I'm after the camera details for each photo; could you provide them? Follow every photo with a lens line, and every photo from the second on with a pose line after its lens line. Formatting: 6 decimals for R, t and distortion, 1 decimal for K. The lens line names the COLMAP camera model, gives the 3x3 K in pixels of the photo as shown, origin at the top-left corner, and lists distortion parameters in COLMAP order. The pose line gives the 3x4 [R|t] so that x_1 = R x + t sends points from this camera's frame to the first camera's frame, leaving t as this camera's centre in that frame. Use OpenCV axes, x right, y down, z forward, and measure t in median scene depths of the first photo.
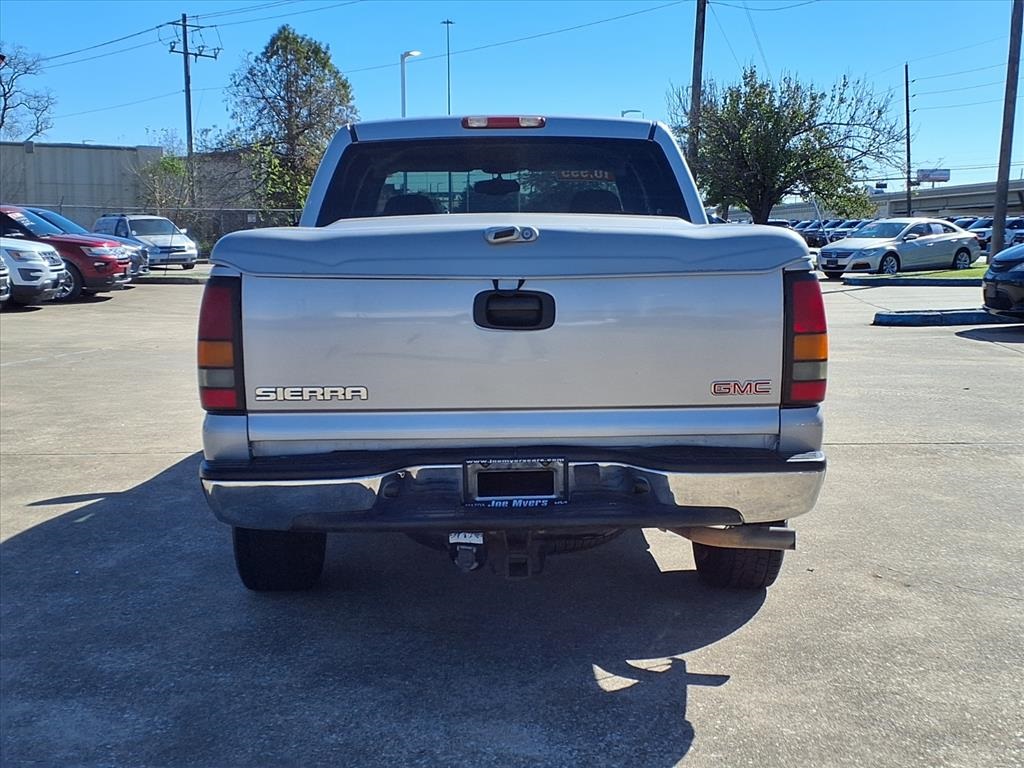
lens RADIAL K [[1394.9, 0, 512.0], [0, 1394.9, 384.0], [0, 0, 1]] dist [0.226400, -0.663961]
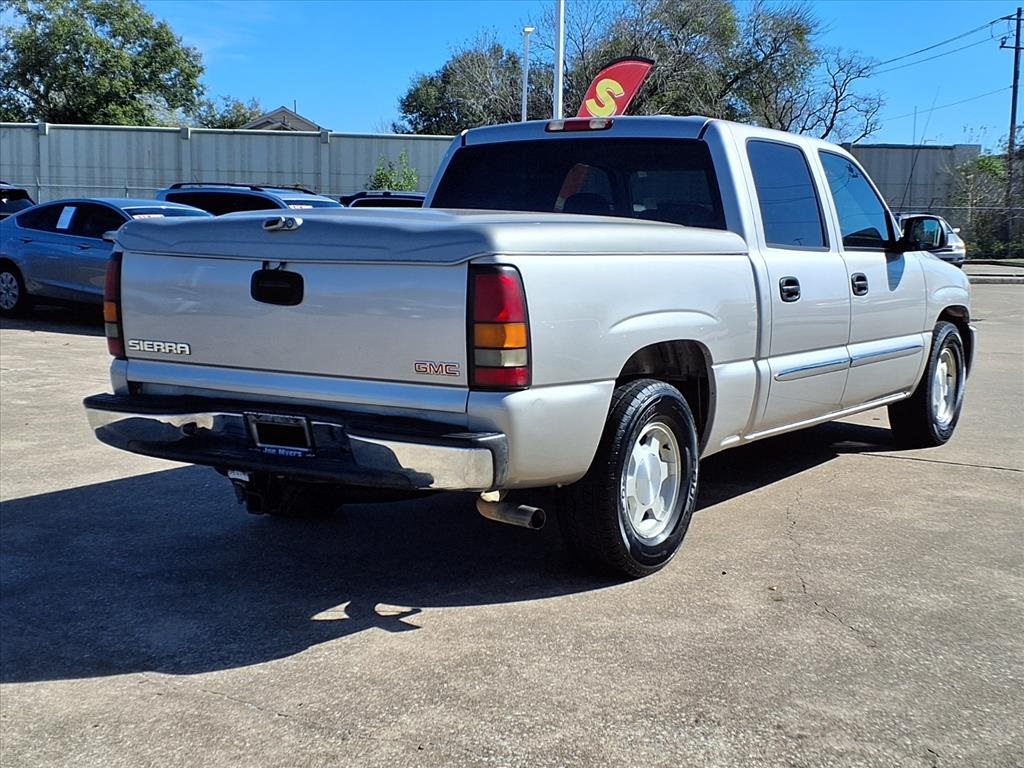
lens RADIAL K [[1394.9, 0, 512.0], [0, 1394.9, 384.0], [0, 0, 1]] dist [0.226400, -0.663961]
pose [[0.830442, 0.081260, -0.551147, 0.812833], [-0.081048, 0.996402, 0.024788, -0.016845], [0.551179, 0.024084, 0.834040, 0.118271]]
